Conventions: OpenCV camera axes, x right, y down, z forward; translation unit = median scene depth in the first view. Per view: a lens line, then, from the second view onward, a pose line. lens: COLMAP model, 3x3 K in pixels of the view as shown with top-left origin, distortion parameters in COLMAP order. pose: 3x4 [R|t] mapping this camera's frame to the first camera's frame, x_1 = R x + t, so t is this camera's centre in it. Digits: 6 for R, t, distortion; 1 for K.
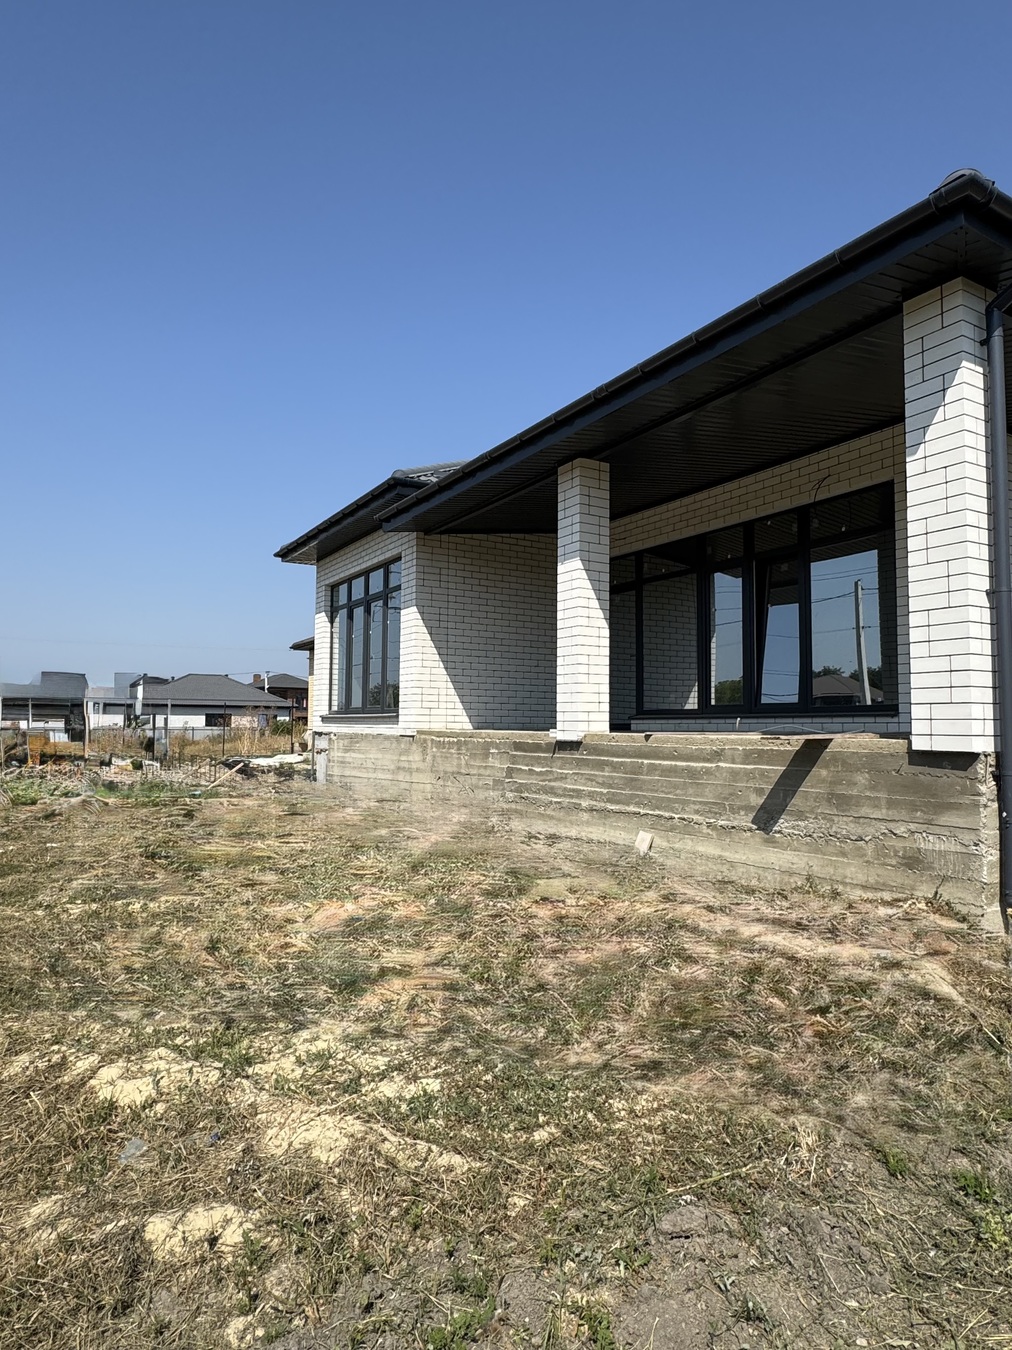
lens RADIAL K [[832.7, 0, 499.6], [0, 832.7, 674.8], [0, 0, 1]] dist [-0.005203, 0.005837]
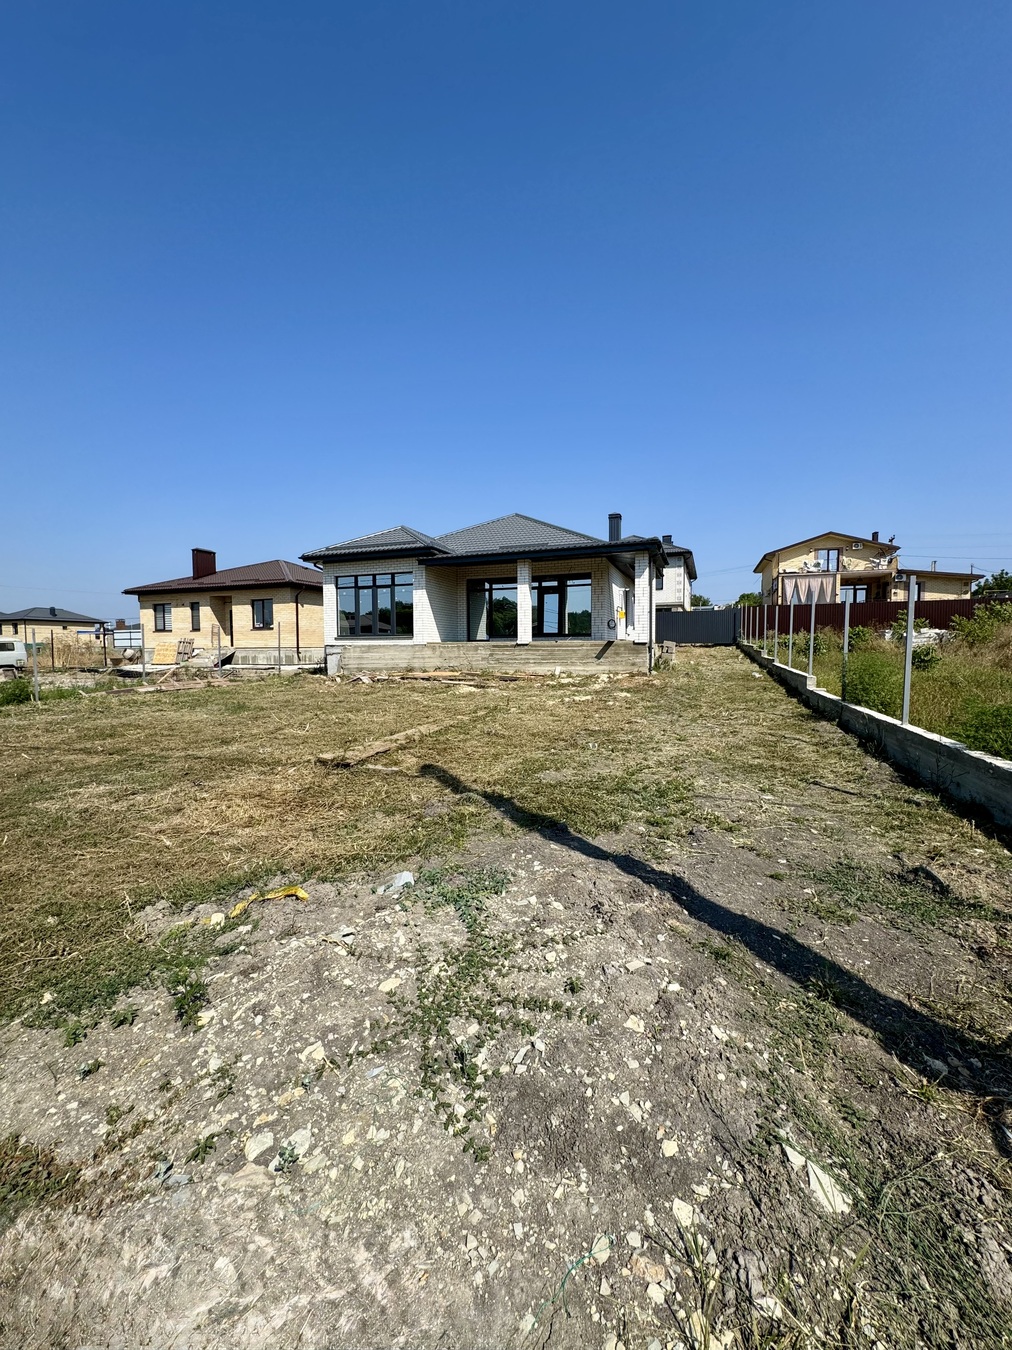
lens RADIAL K [[535.3, 0, 506.4], [0, 535.3, 672.9], [0, 0, 1]] dist [-0.002974, -0.000136]
pose [[0.771051, -0.043965, 0.635254, -1.557532], [-0.026841, 0.994483, 0.101406, -0.024518], [-0.636208, -0.095240, 0.765617, -0.727492]]
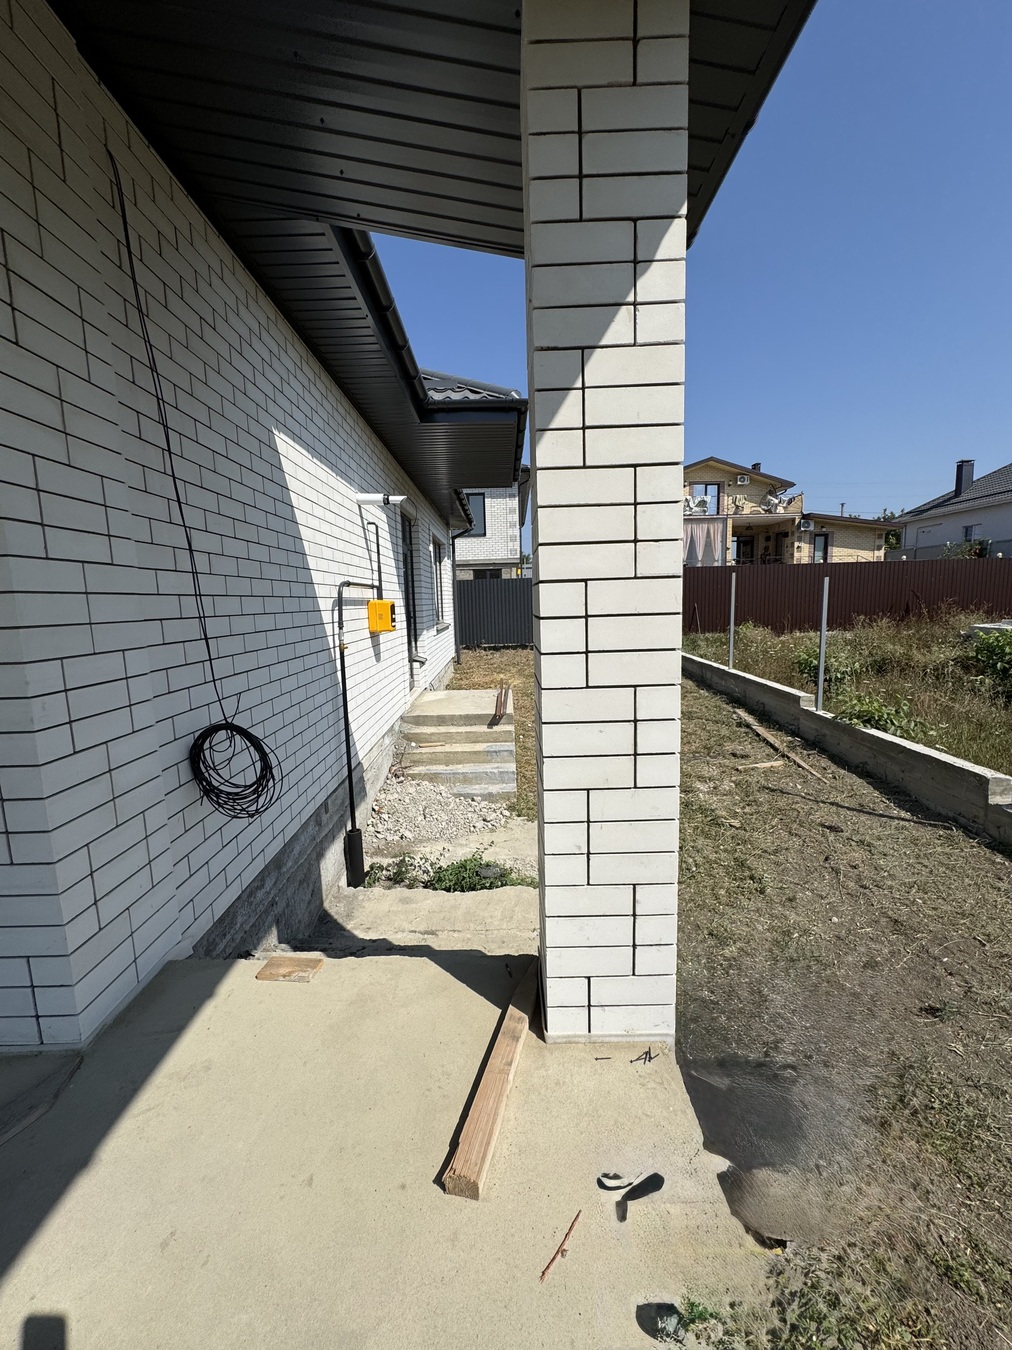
lens RADIAL K [[535.3, 0, 504.7], [0, 535.3, 677.0], [0, 0, 1]] dist [-0.002974, -0.000136]
pose [[0.504176, -0.144878, 0.851362, 0.499423], [-0.022014, 0.983351, 0.180376, -0.118443], [-0.863321, -0.109683, 0.492592, 0.824656]]
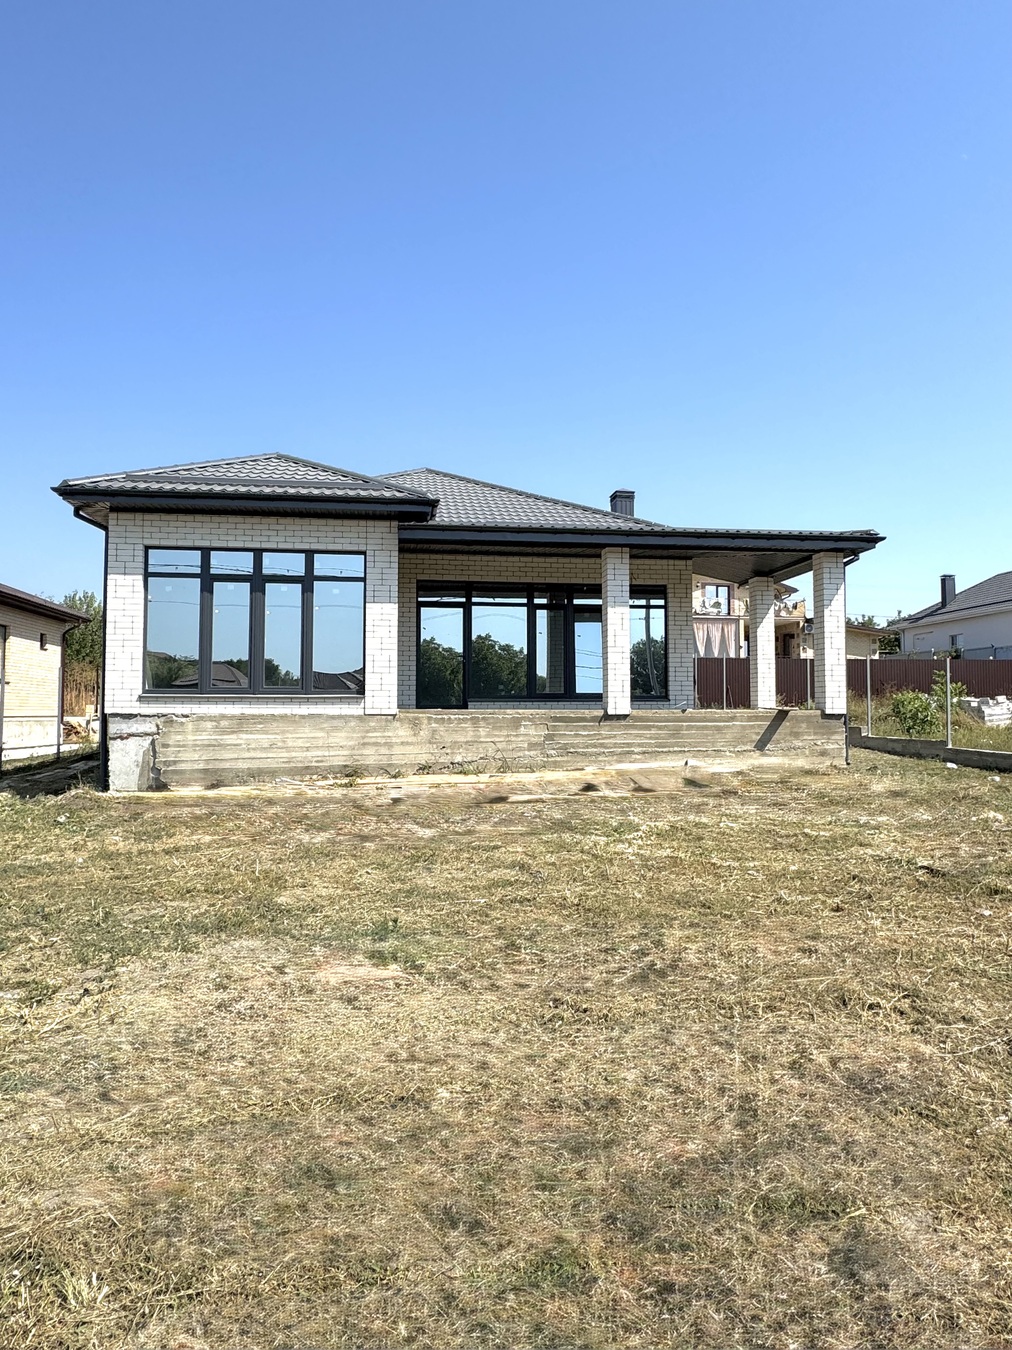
lens RADIAL K [[832.7, 0, 508.6], [0, 832.7, 676.3], [0, 0, 1]] dist [-0.005203, 0.005837]
pose [[0.378676, 0.034761, 0.924876, -1.787445], [-0.054054, 0.998419, -0.015393, 0.046543], [-0.923950, -0.044164, 0.379956, 0.655966]]
